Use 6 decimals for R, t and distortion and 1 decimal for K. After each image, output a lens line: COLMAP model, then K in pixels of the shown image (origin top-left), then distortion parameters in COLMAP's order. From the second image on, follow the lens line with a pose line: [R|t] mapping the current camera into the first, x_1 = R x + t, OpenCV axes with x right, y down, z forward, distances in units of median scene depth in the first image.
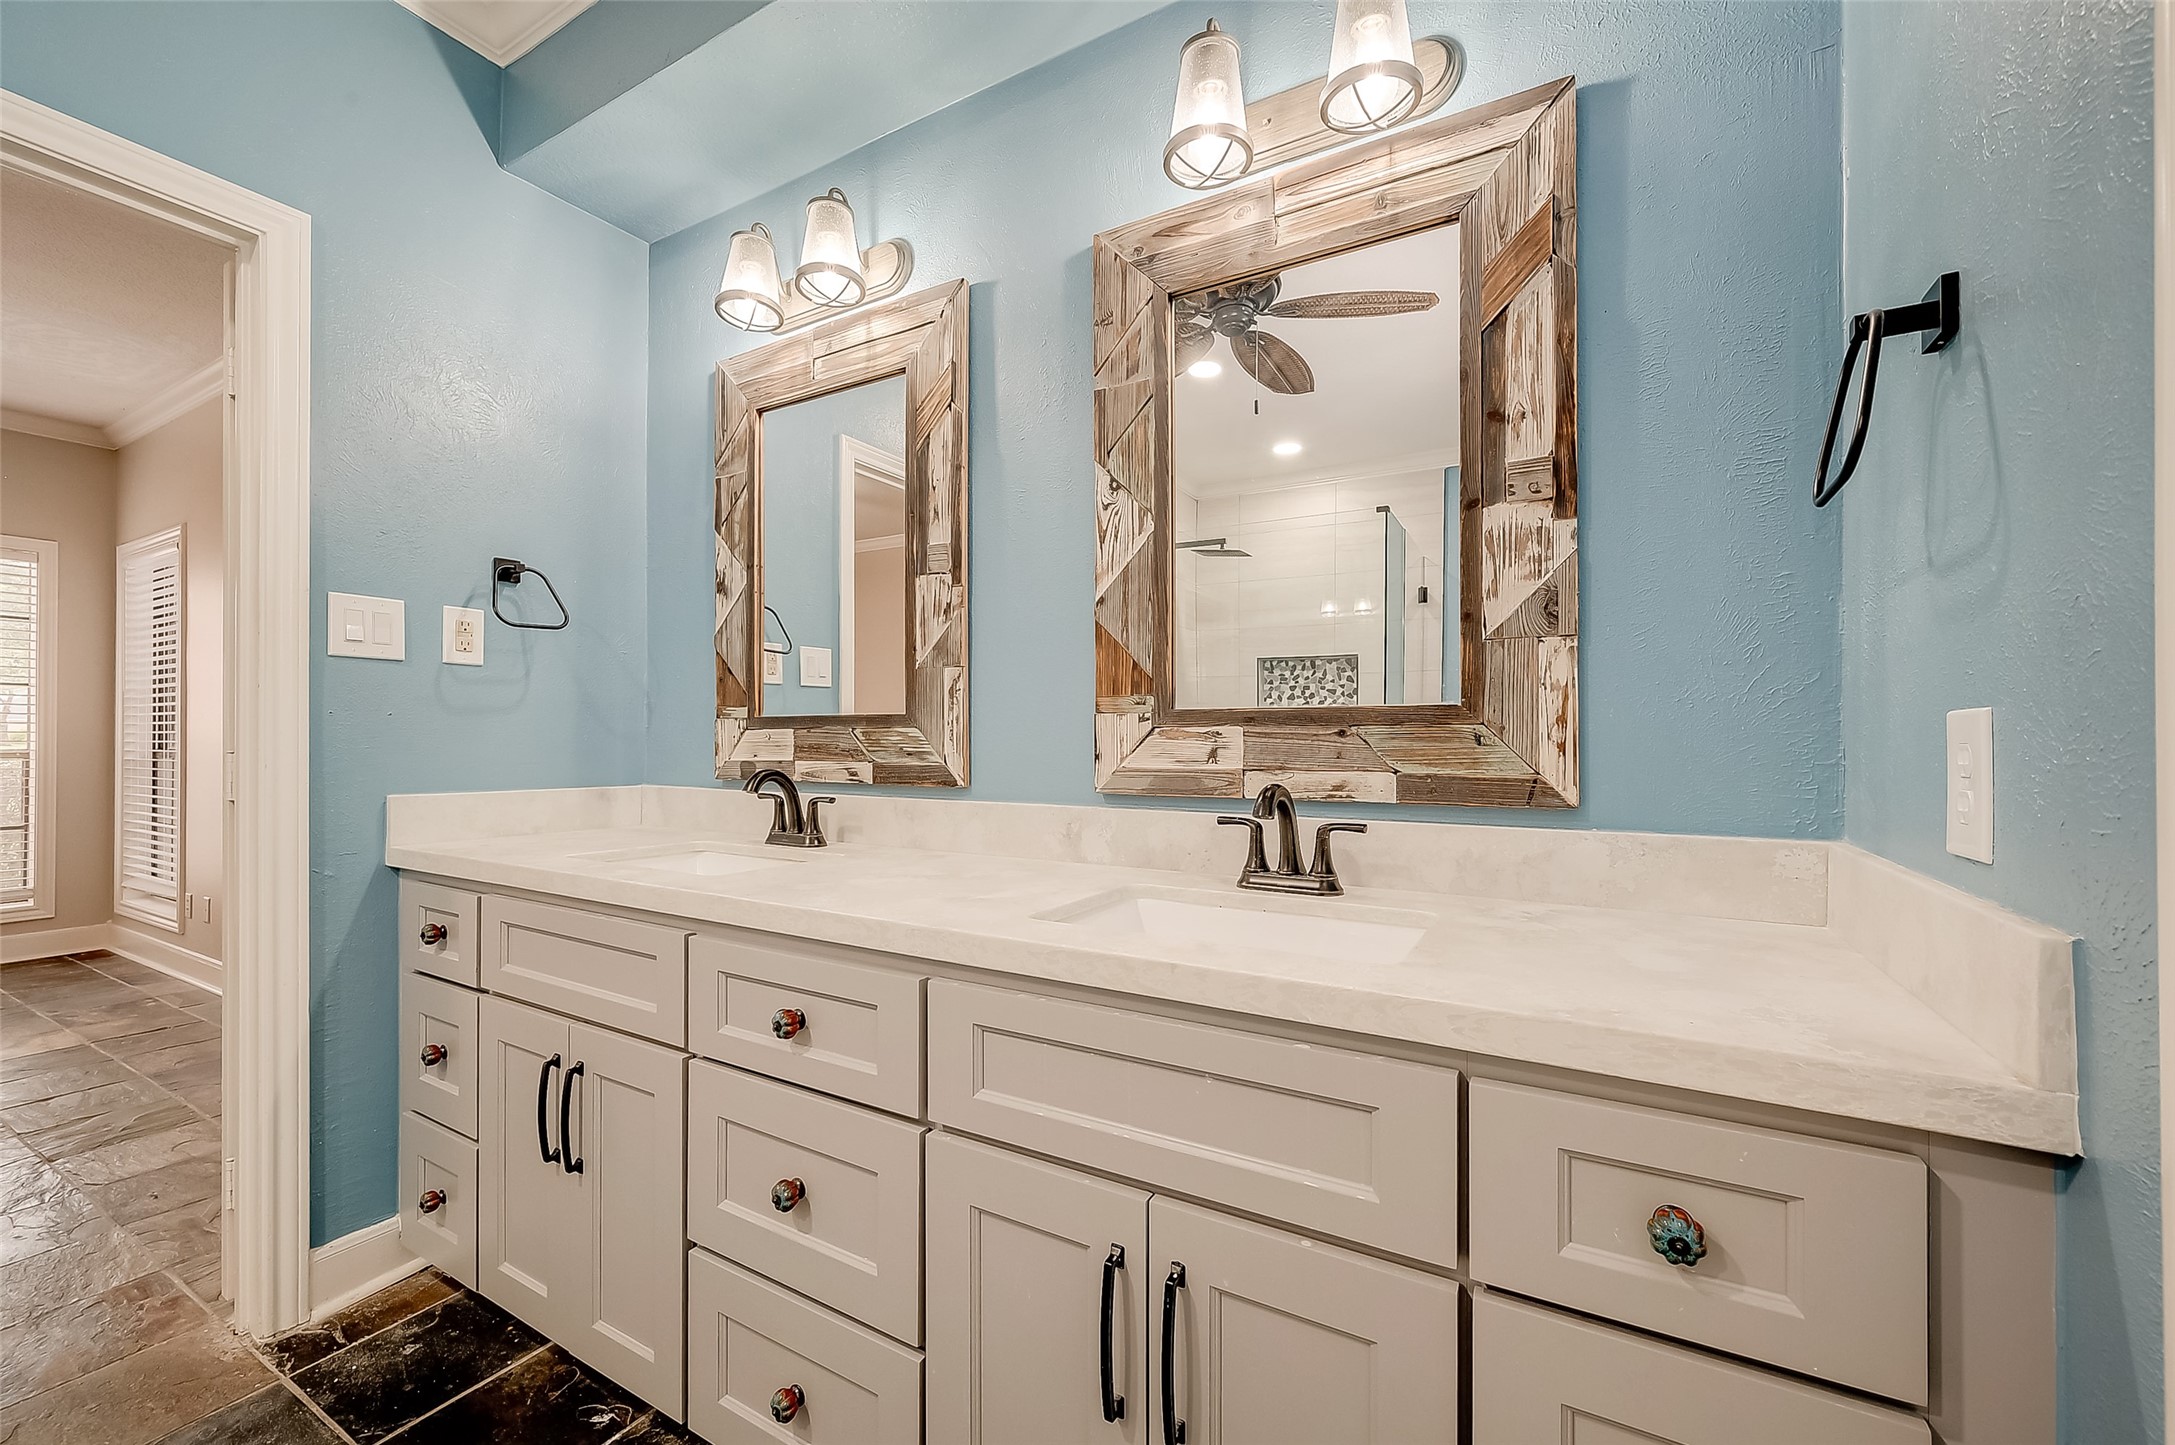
lens RADIAL K [[861.5, 0, 1092.6], [0, 861.5, 731.7], [0, 0, 1]] dist [0.000869, 0.000183]
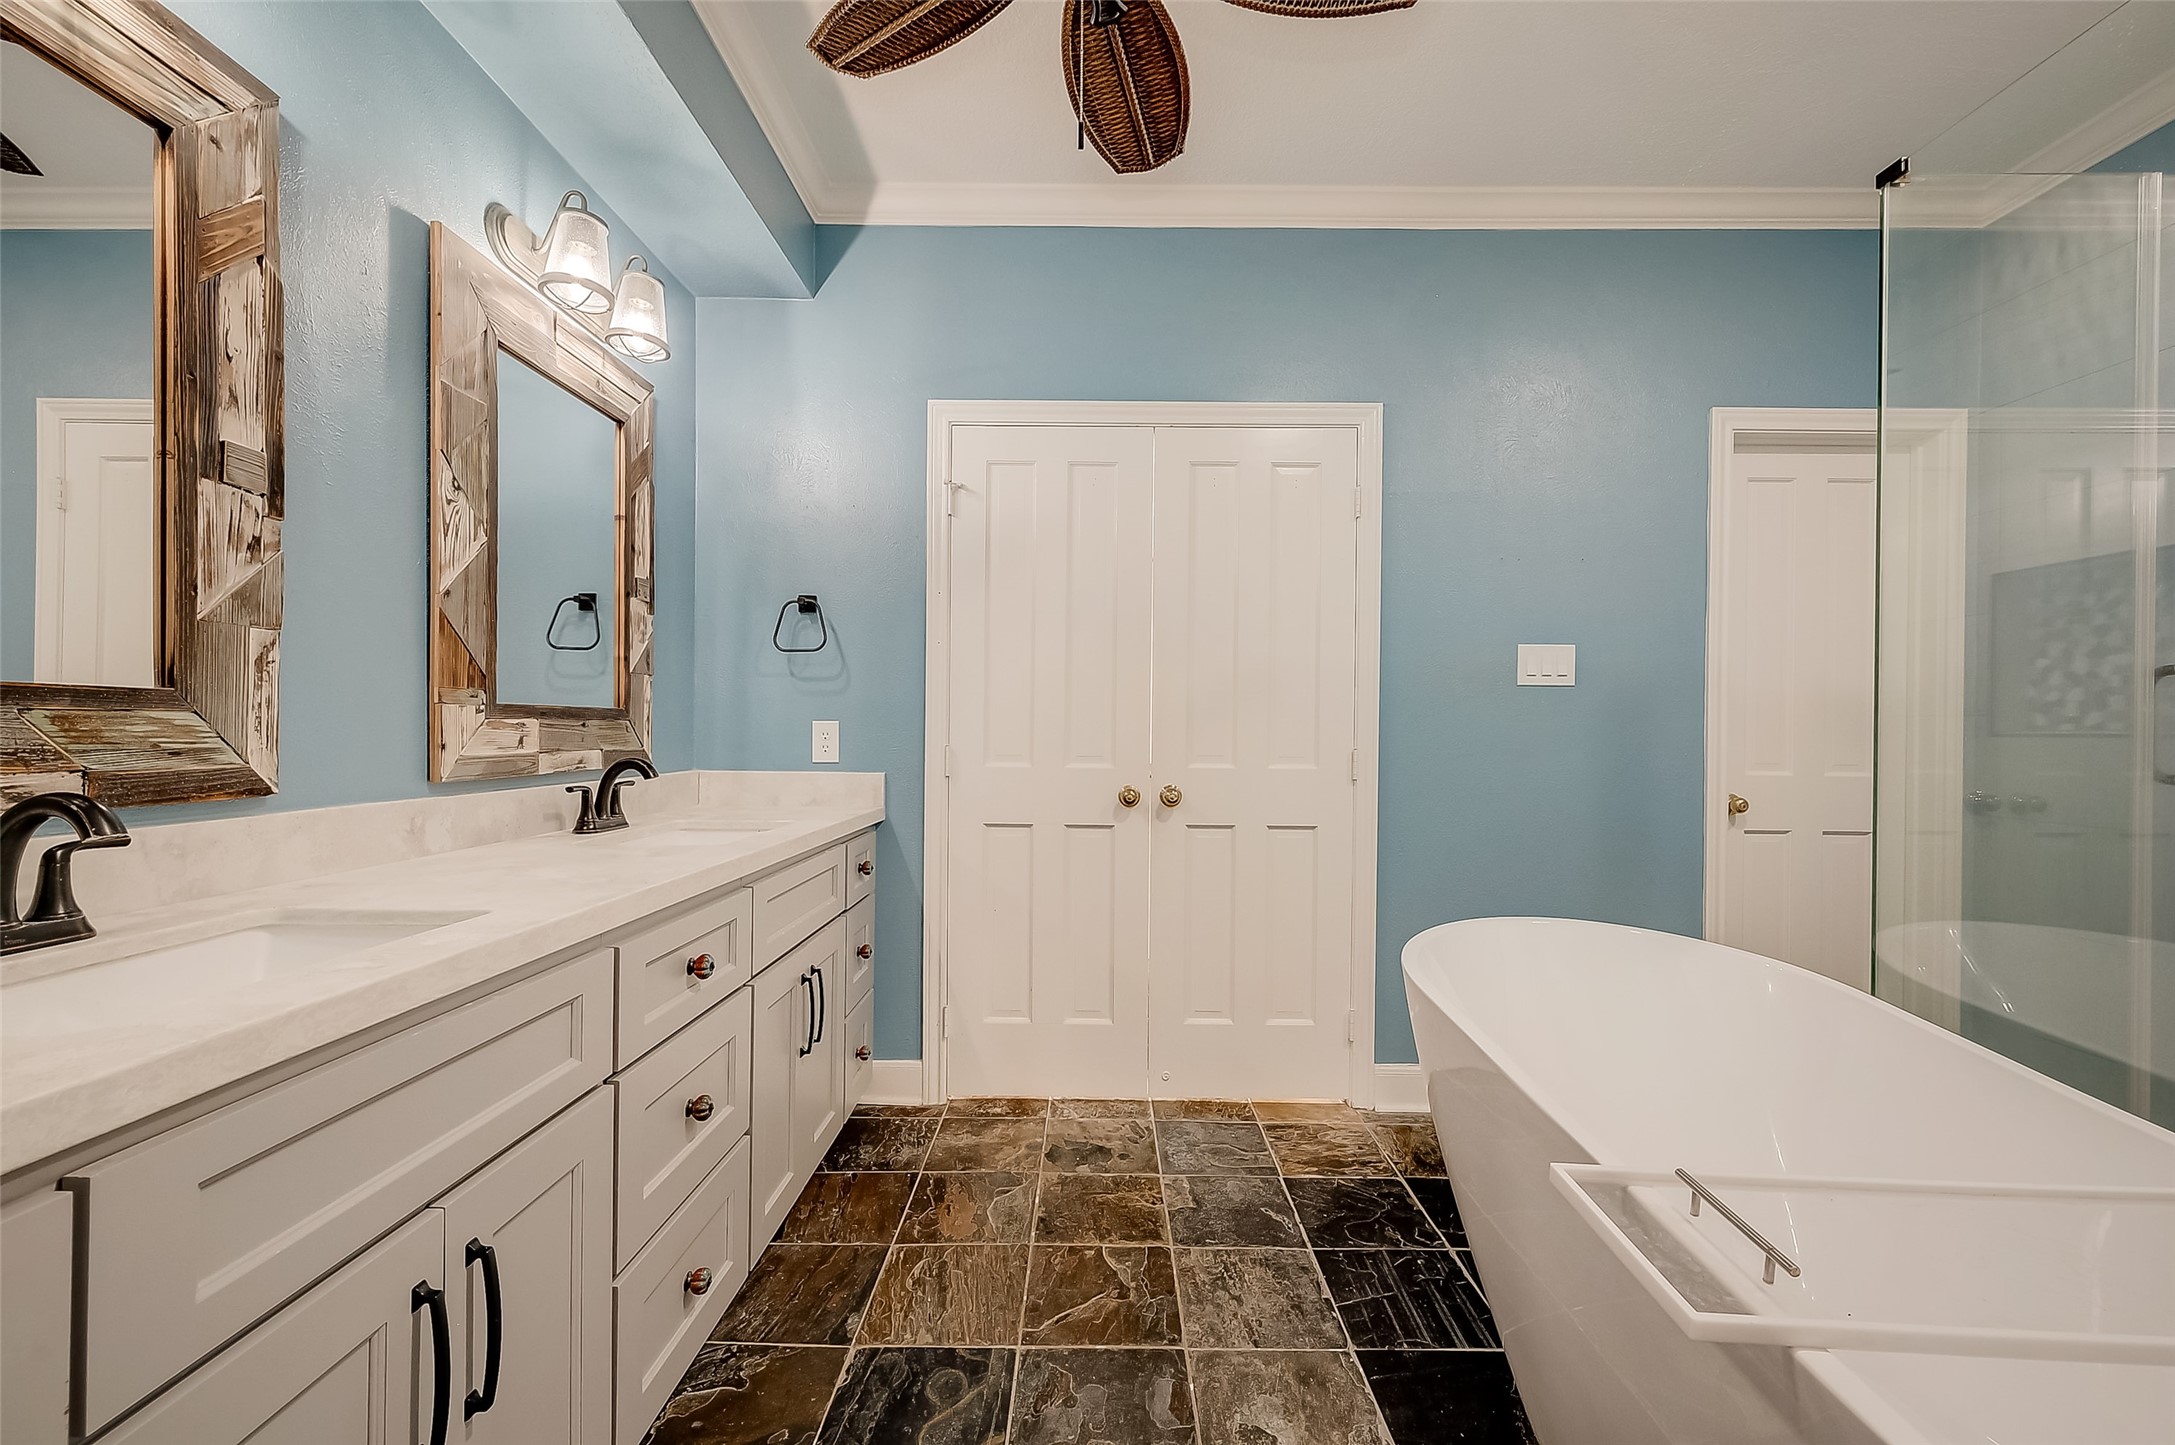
lens RADIAL K [[861.5, 0, 1086.7], [0, 861.5, 728.0], [0, 0, 1]] dist [0.000869, 0.000183]
pose [[-0.486071, -0.002918, 0.873914, -1.250107], [-0.012564, 0.999914, -0.003649, 0.001514], [-0.873829, -0.012753, -0.486066, 0.836267]]
